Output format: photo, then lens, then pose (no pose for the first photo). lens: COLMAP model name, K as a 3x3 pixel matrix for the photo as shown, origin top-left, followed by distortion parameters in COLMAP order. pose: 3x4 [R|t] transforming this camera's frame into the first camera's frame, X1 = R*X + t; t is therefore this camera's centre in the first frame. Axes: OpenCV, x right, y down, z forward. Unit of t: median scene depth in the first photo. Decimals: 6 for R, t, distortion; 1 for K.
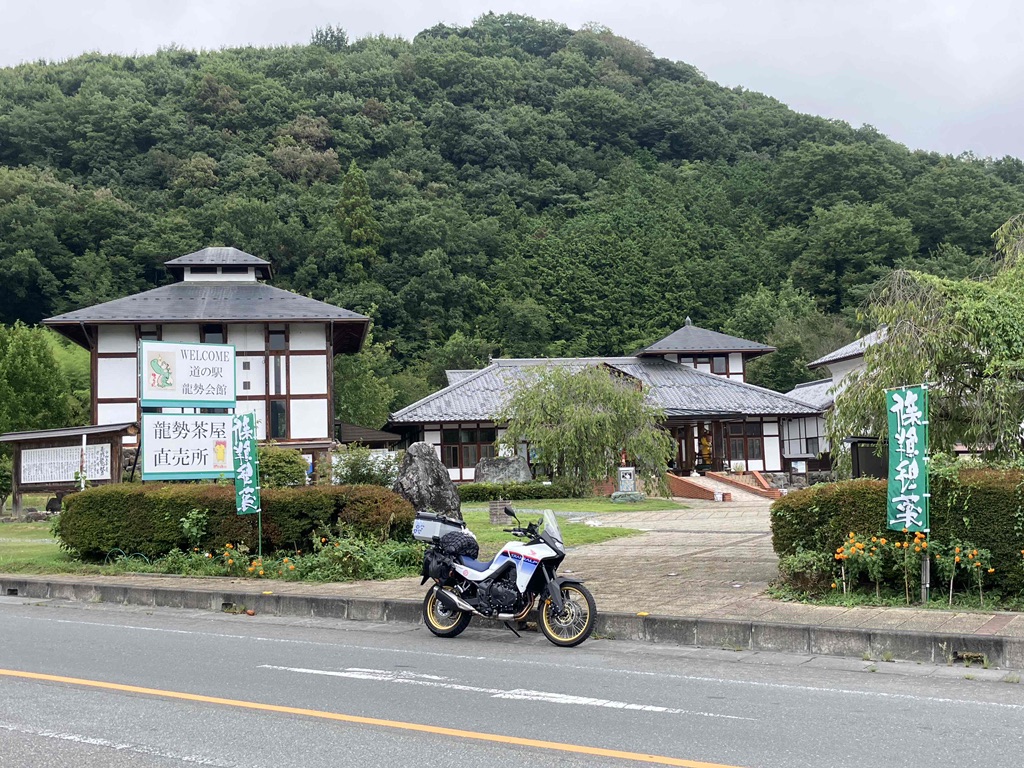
lens RADIAL K [[1295.0, 0, 512.0], [0, 1295.0, 384.0], [0, 0, 1]] dist [0.143745, -0.008609]
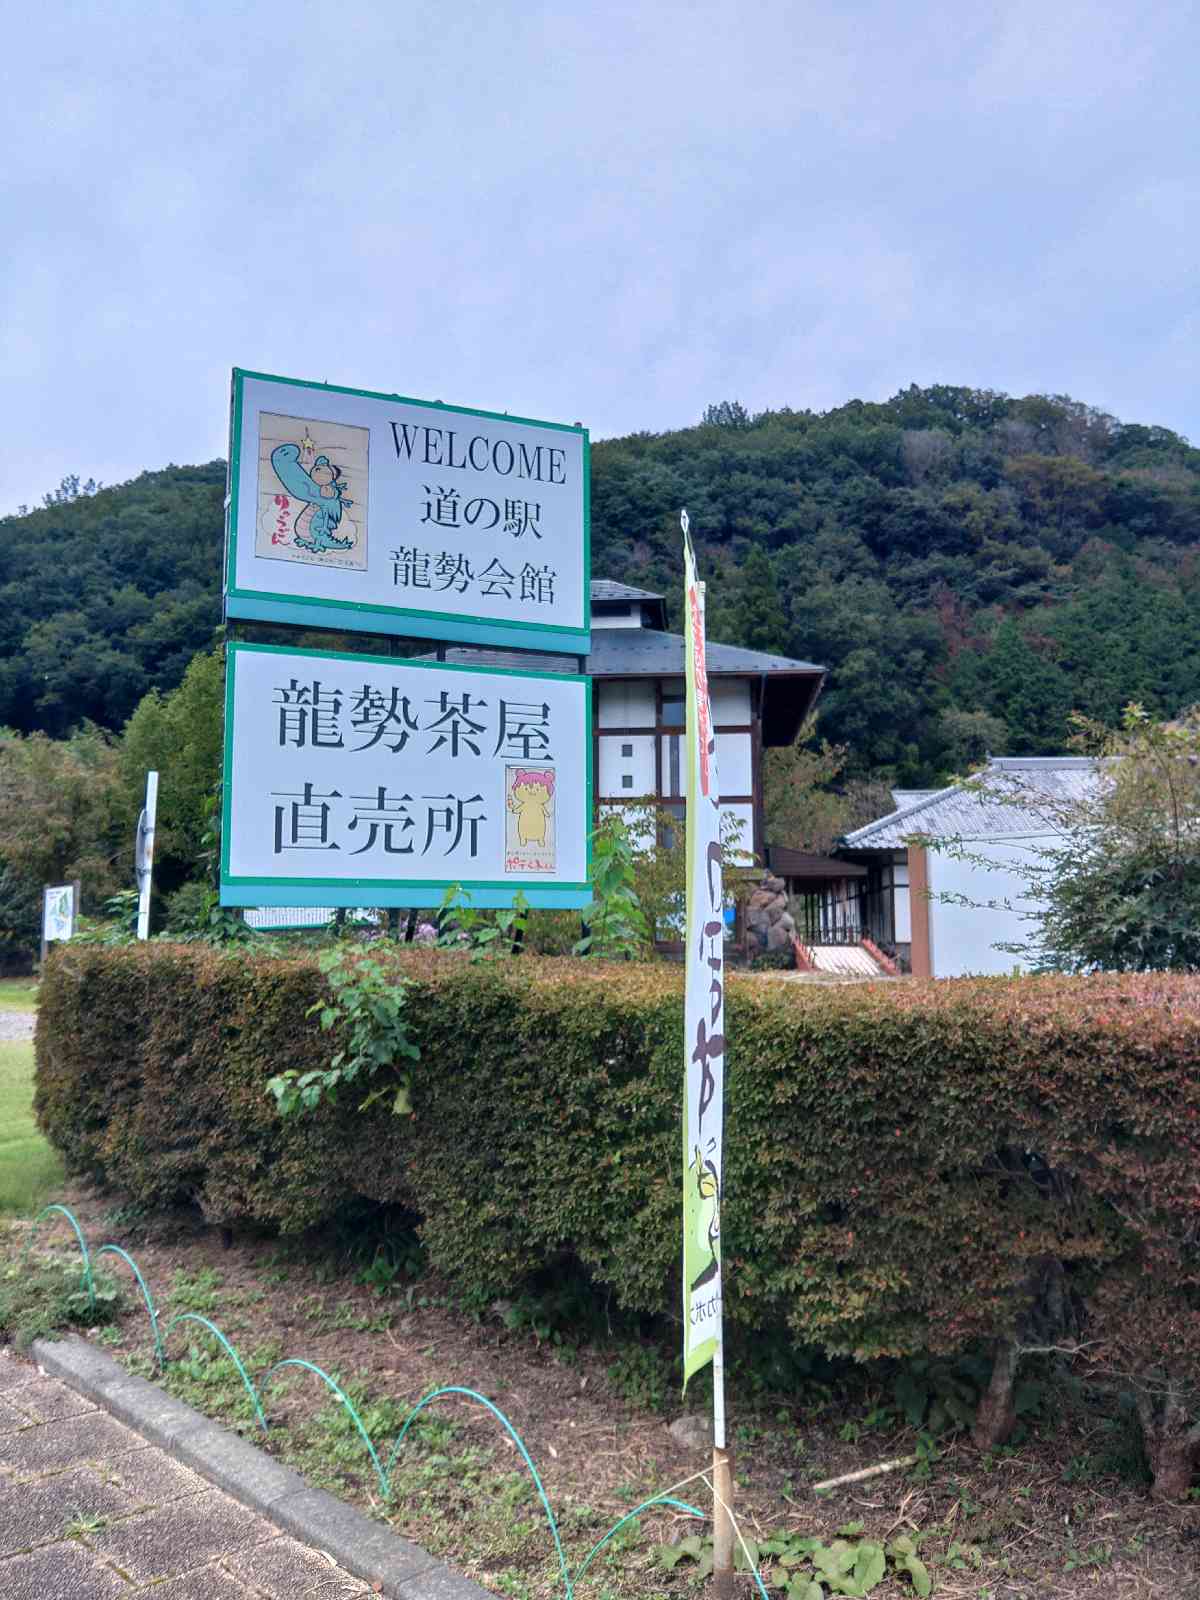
lens RADIAL K [[1250.9, 0, 600.0], [0, 1250.9, 800.0], [0, 0, 1]] dist [-0.005107, -0.004205]
pose [[0.975382, -0.003579, -0.220493, -0.042769], [-0.004672, 0.999309, -0.036885, 0.016538], [0.220473, 0.037007, 0.974691, 0.209973]]
